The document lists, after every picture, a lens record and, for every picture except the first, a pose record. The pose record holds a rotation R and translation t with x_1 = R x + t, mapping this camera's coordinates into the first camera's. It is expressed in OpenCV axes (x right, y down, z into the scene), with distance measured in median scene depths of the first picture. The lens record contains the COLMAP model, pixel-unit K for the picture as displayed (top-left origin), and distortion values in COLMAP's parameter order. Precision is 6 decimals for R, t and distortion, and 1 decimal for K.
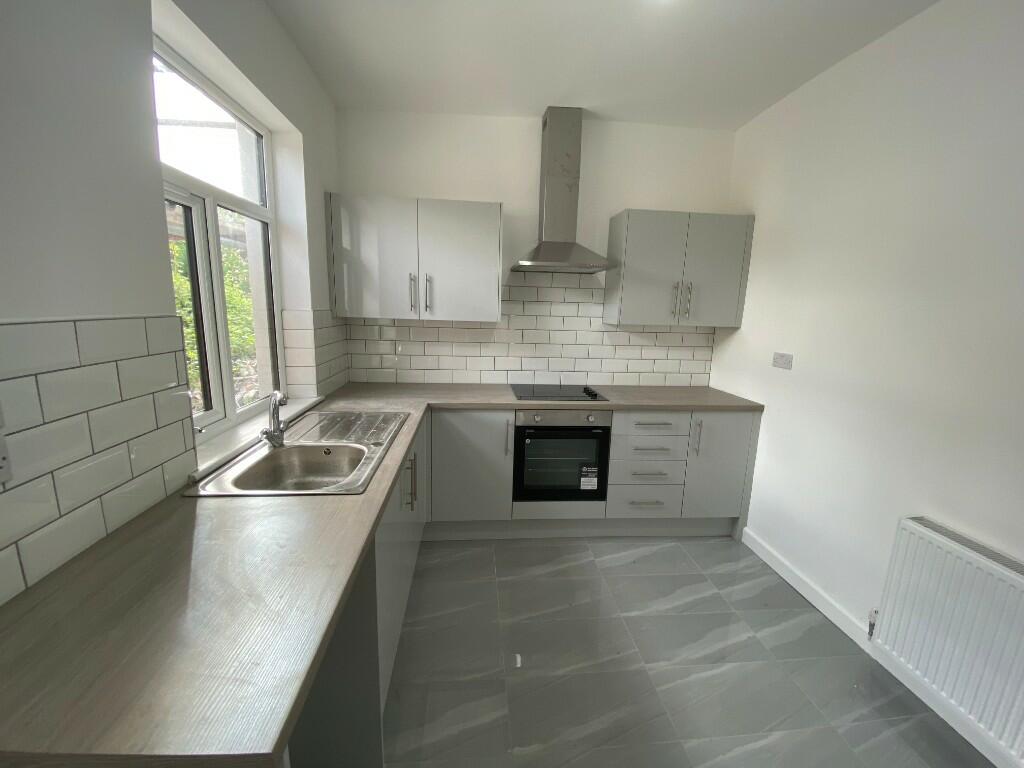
lens RADIAL K [[414.4, 0, 512.0], [0, 414.4, 384.0], [0, 0, 1]] dist [0.048150, -0.035088]
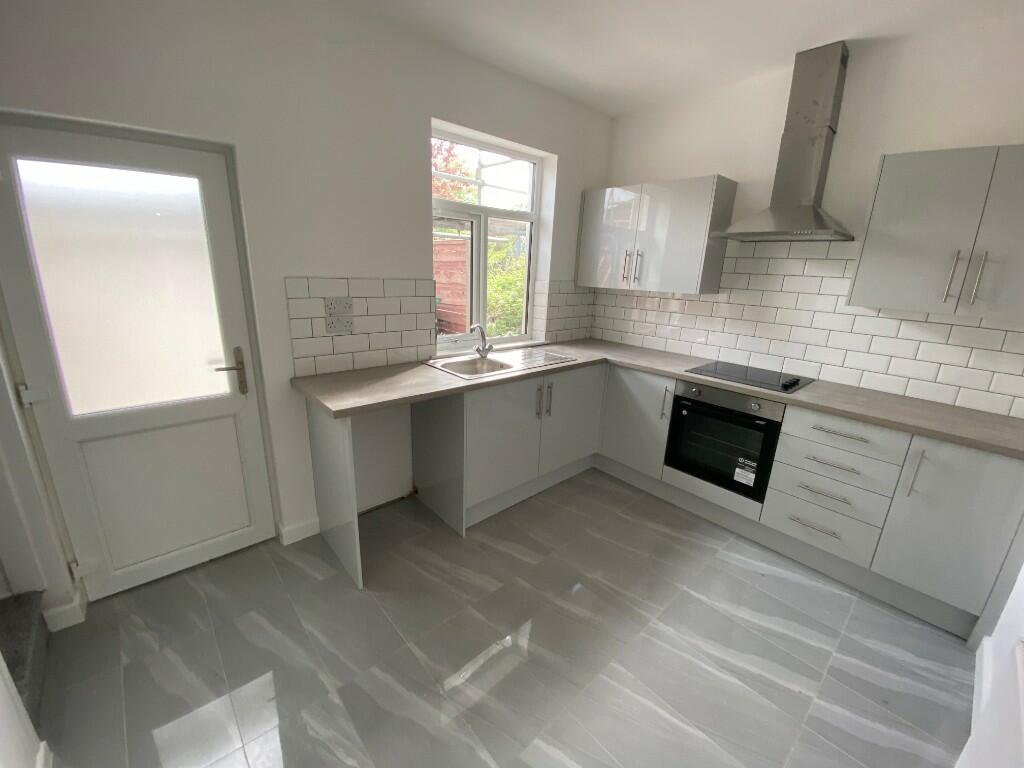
lens RADIAL K [[411.8, 0, 513.5], [0, 411.8, 390.8], [0, 0, 1]] dist [-0.003542, -0.000644]
pose [[0.589872, 0.222003, -0.776380, 0.558409], [-0.163723, 0.974376, 0.154227, -0.002143], [0.790725, 0.036137, 0.611104, 0.037937]]
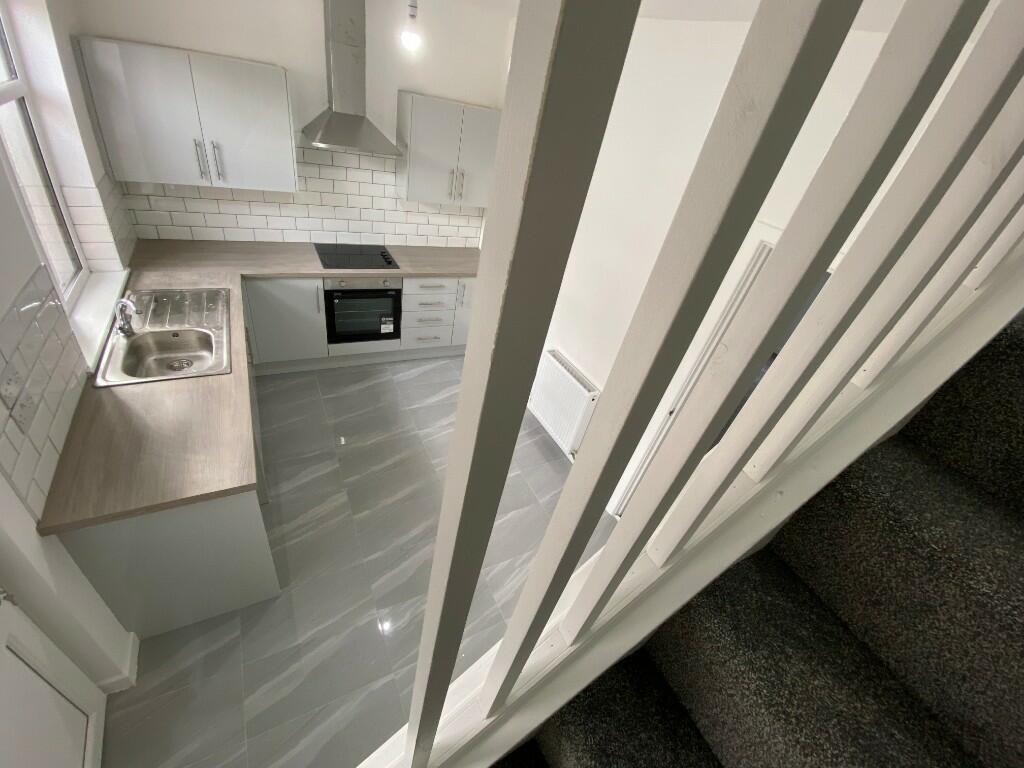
lens RADIAL K [[414.4, 0, 512.0], [0, 414.4, 384.0], [0, 0, 1]] dist [0.048150, -0.035088]
pose [[0.910379, -0.101164, 0.401218, -0.012729], [-0.097777, 0.889594, 0.446164, -0.263733], [-0.402057, -0.445409, 0.799976, -0.374116]]
